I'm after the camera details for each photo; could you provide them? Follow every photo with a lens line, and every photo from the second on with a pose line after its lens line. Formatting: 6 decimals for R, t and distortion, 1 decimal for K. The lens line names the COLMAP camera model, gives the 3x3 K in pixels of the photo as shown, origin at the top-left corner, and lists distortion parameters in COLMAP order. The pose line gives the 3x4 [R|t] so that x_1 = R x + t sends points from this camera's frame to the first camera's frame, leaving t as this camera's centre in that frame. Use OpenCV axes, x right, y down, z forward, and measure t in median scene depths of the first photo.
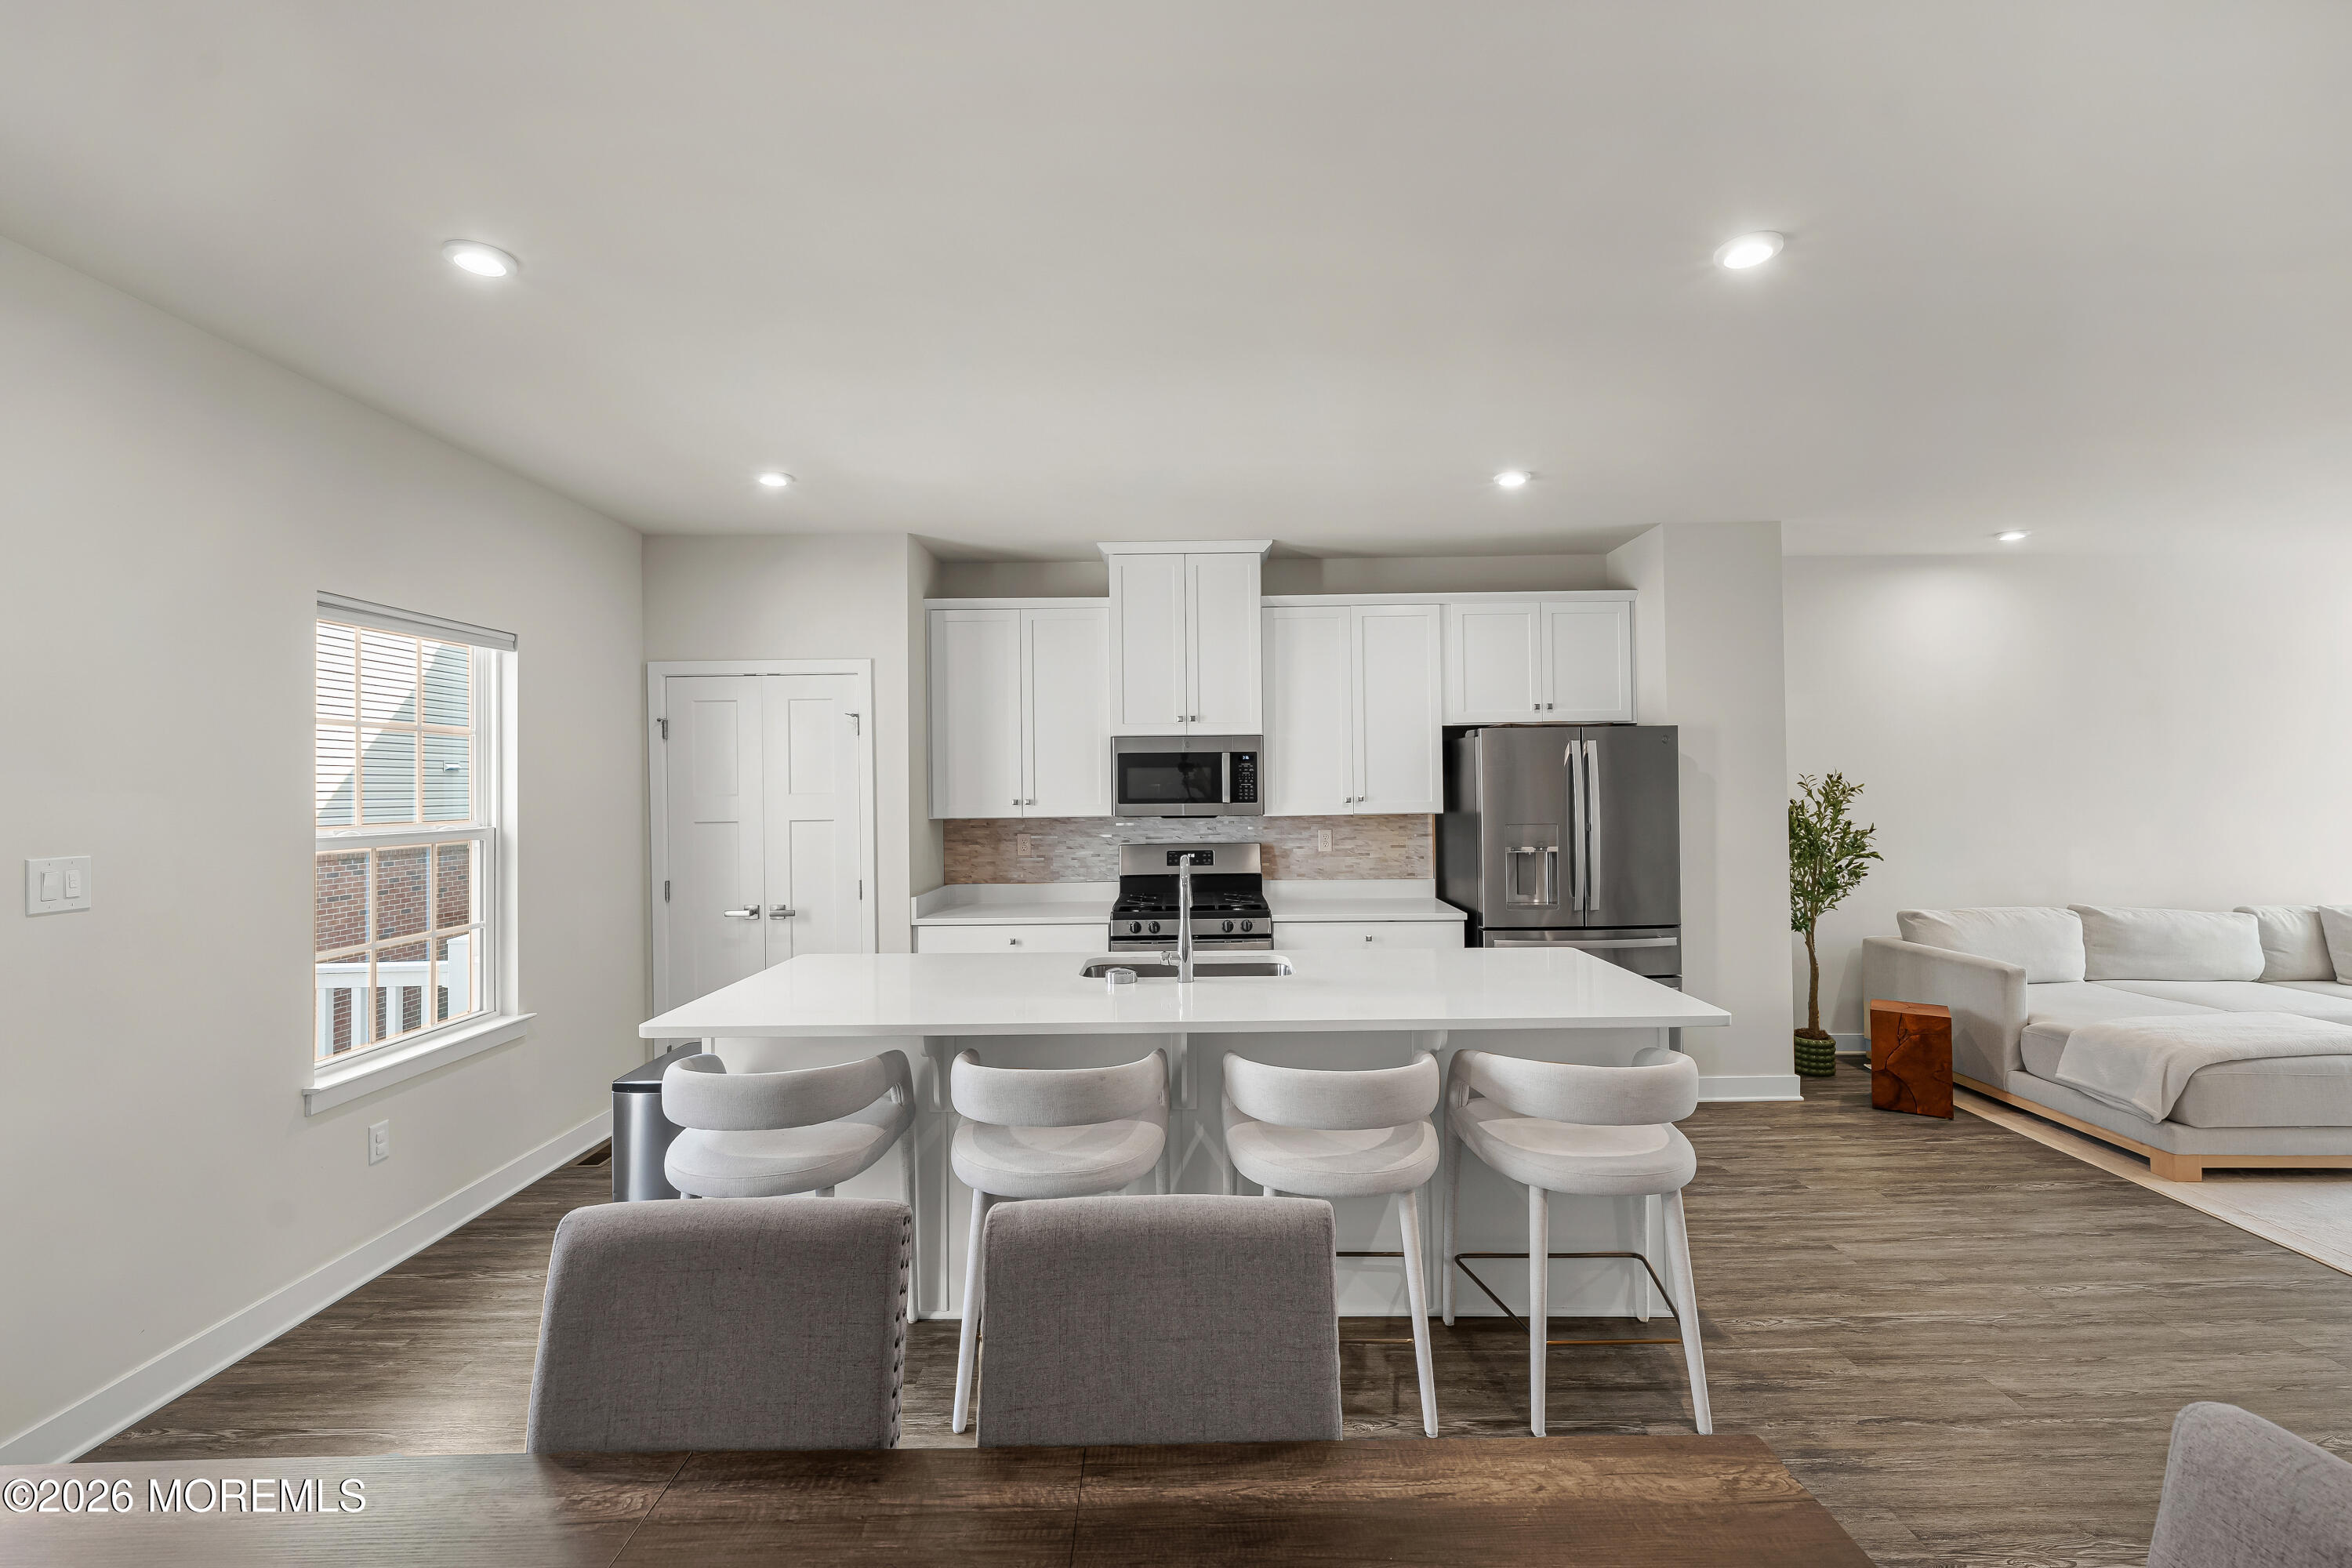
lens RADIAL K [[981.4, 0, 1212.1], [0, 981.4, 773.5], [0, 0, 1]] dist [-0.003012, 0.001966]
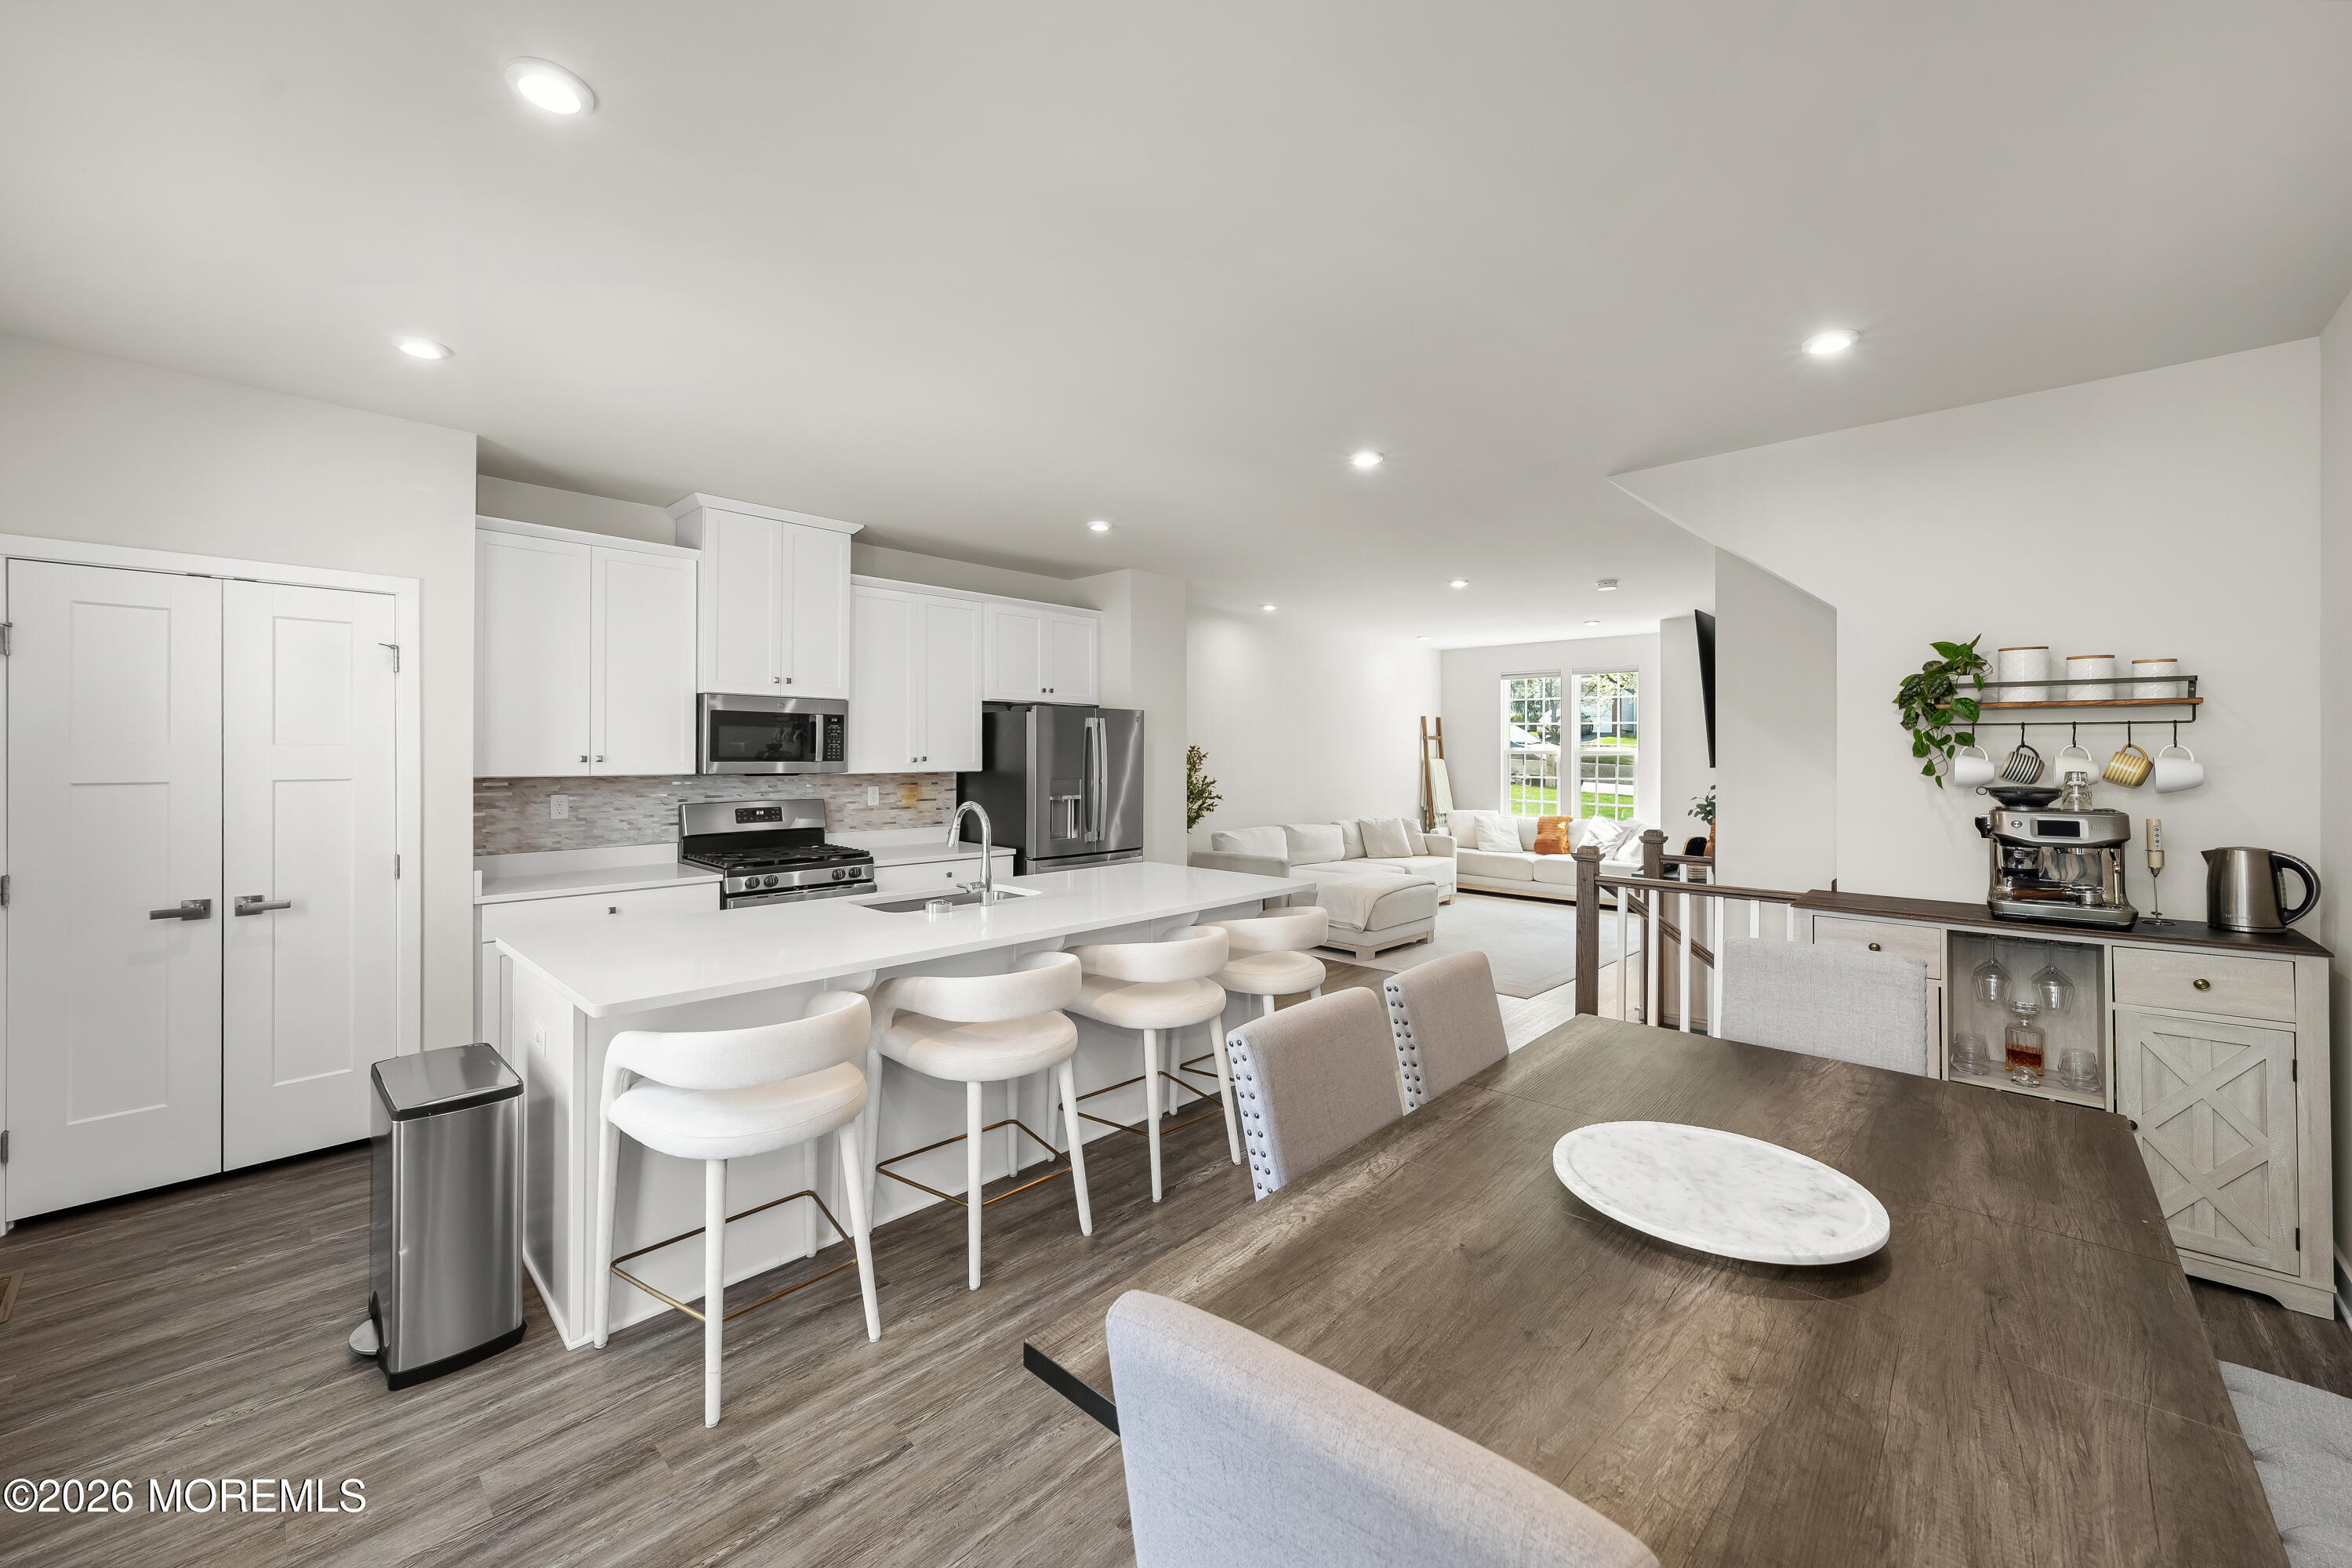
lens RADIAL K [[893.4, 0, 1176.1], [0, 893.4, 737.5], [0, 0, 1]] dist [-0.004323, 0.000934]
pose [[0.697030, 0.026749, 0.716542, -0.410826], [-0.022876, 0.999625, -0.015063, 0.009556], [-0.716677, -0.005892, 0.697381, 0.039955]]
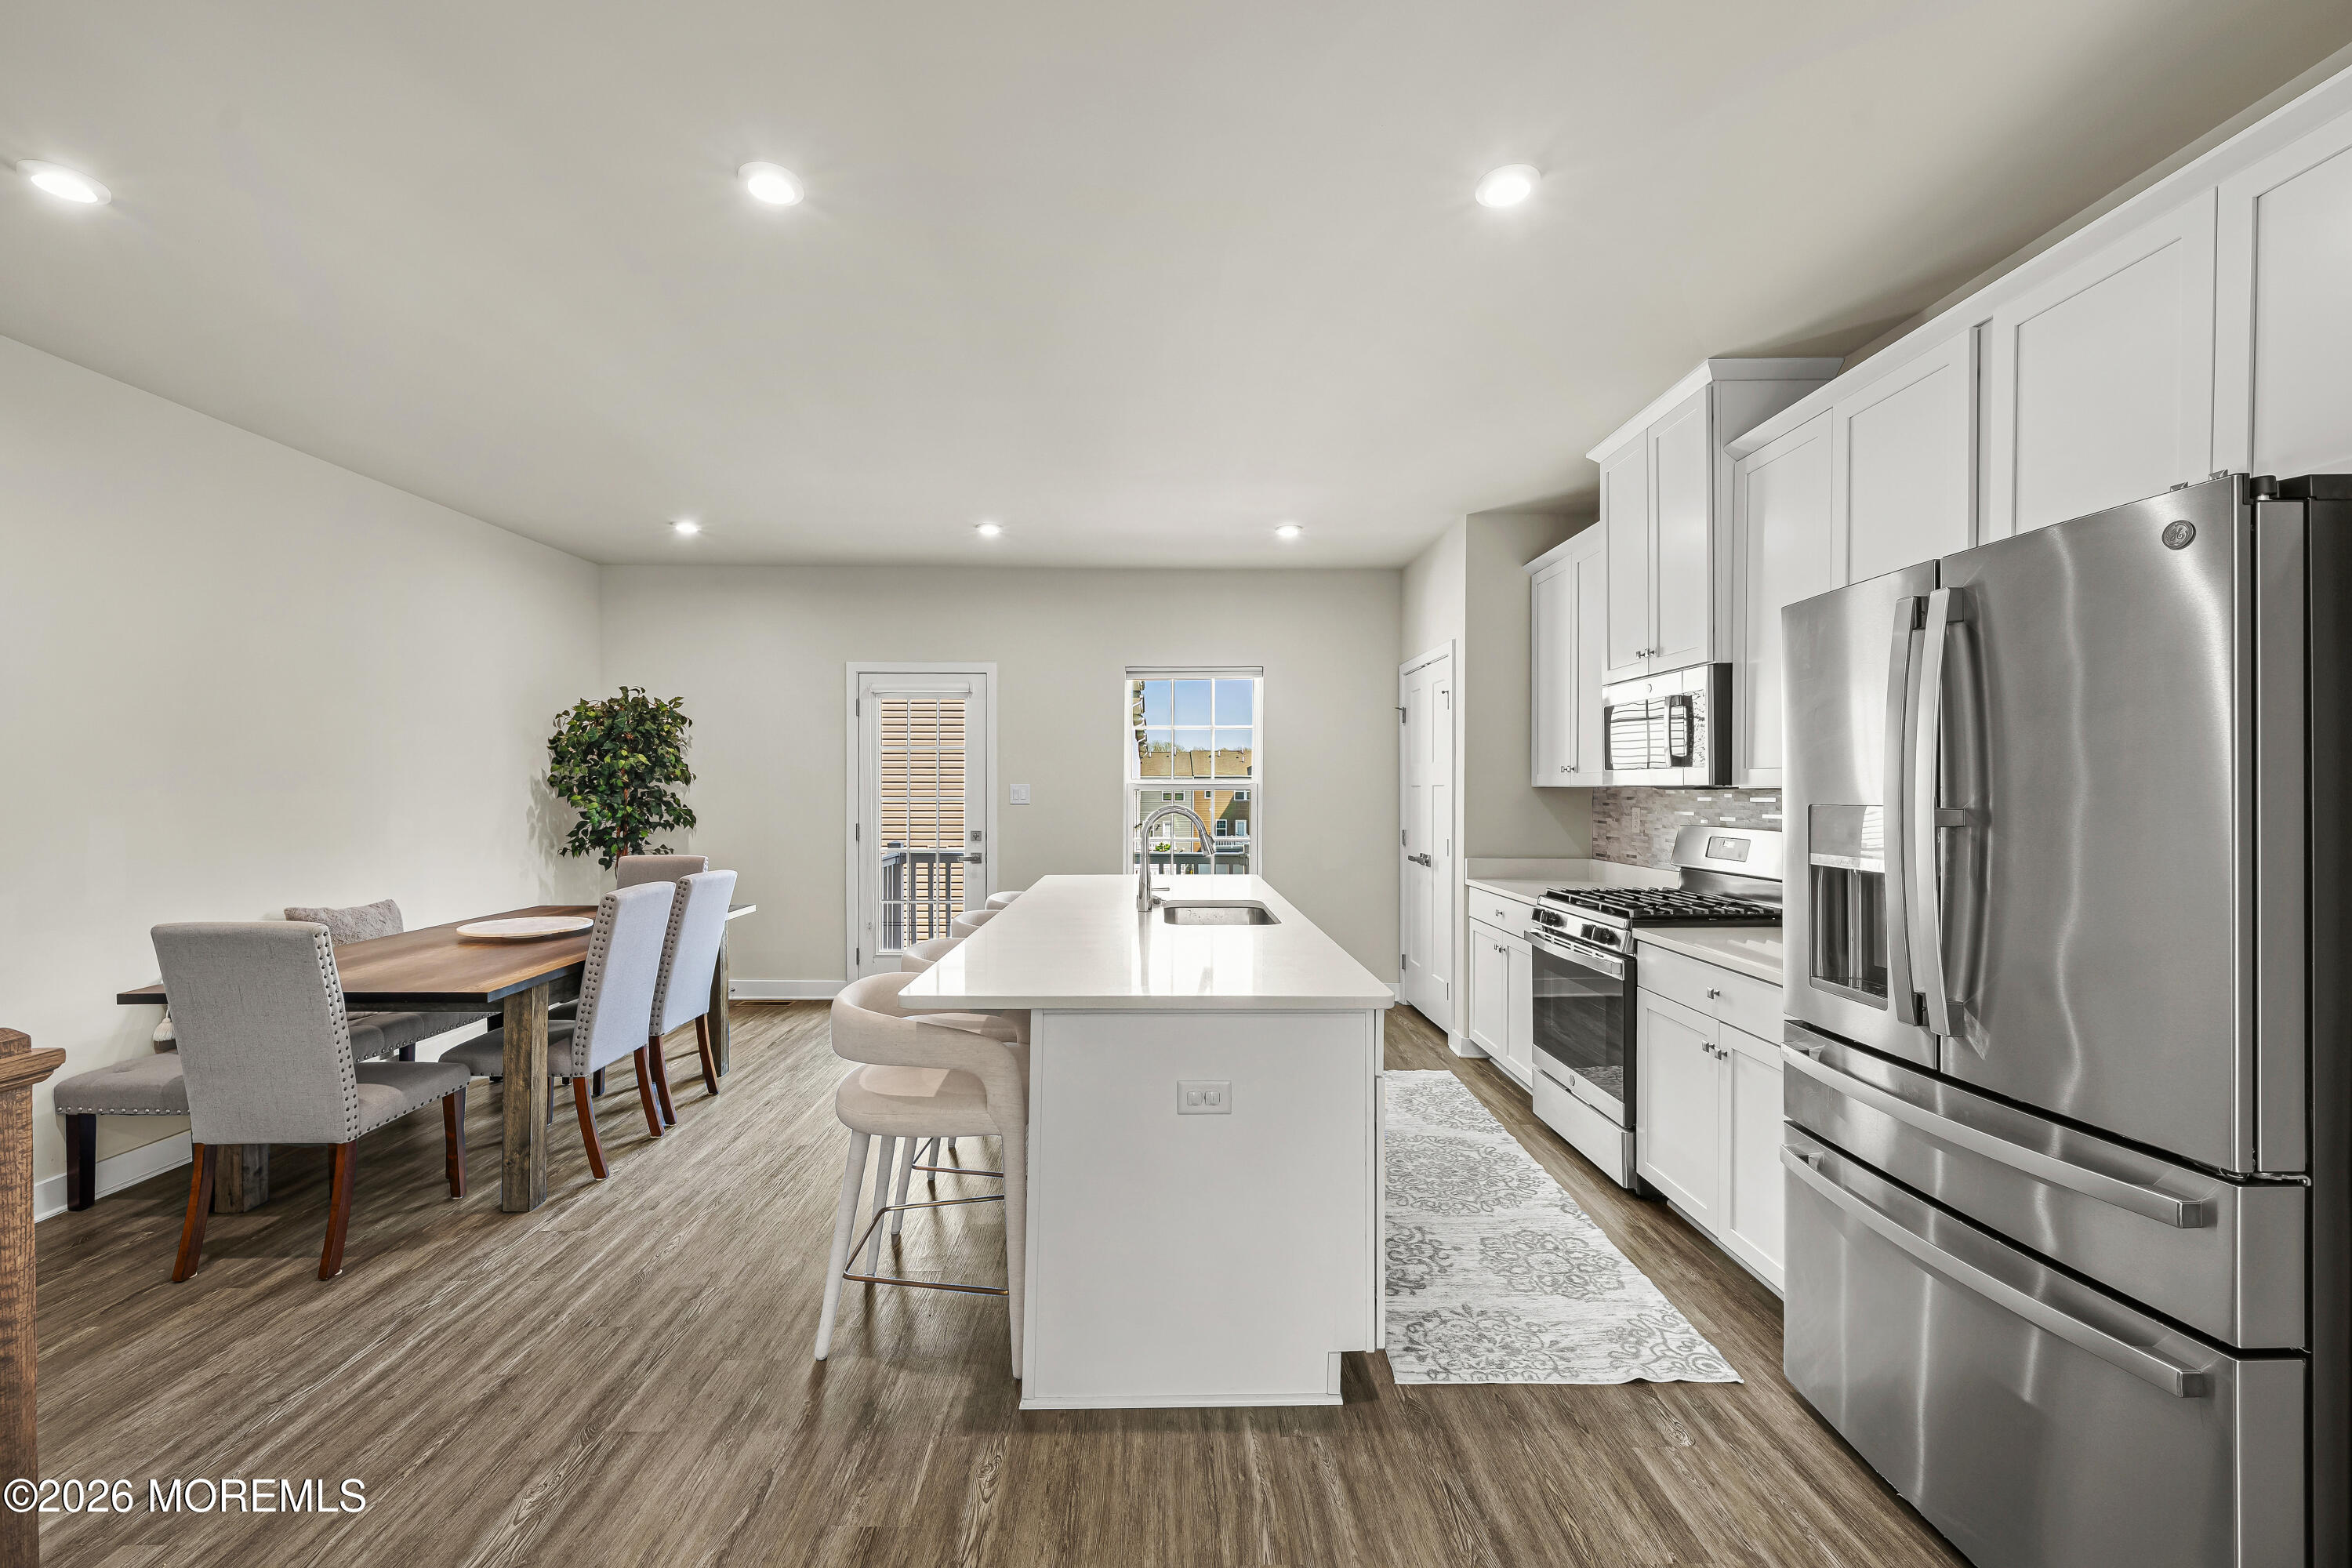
lens RADIAL K [[981.4, 0, 1182.7], [0, 981.4, 806.2], [0, 0, 1]] dist [-0.003012, 0.001966]
pose [[0.000952, 0.029615, -0.999561, 0.710902], [0.013405, 0.999471, 0.029625, 0.031961], [0.999910, -0.013427, 0.000555, 0.649950]]
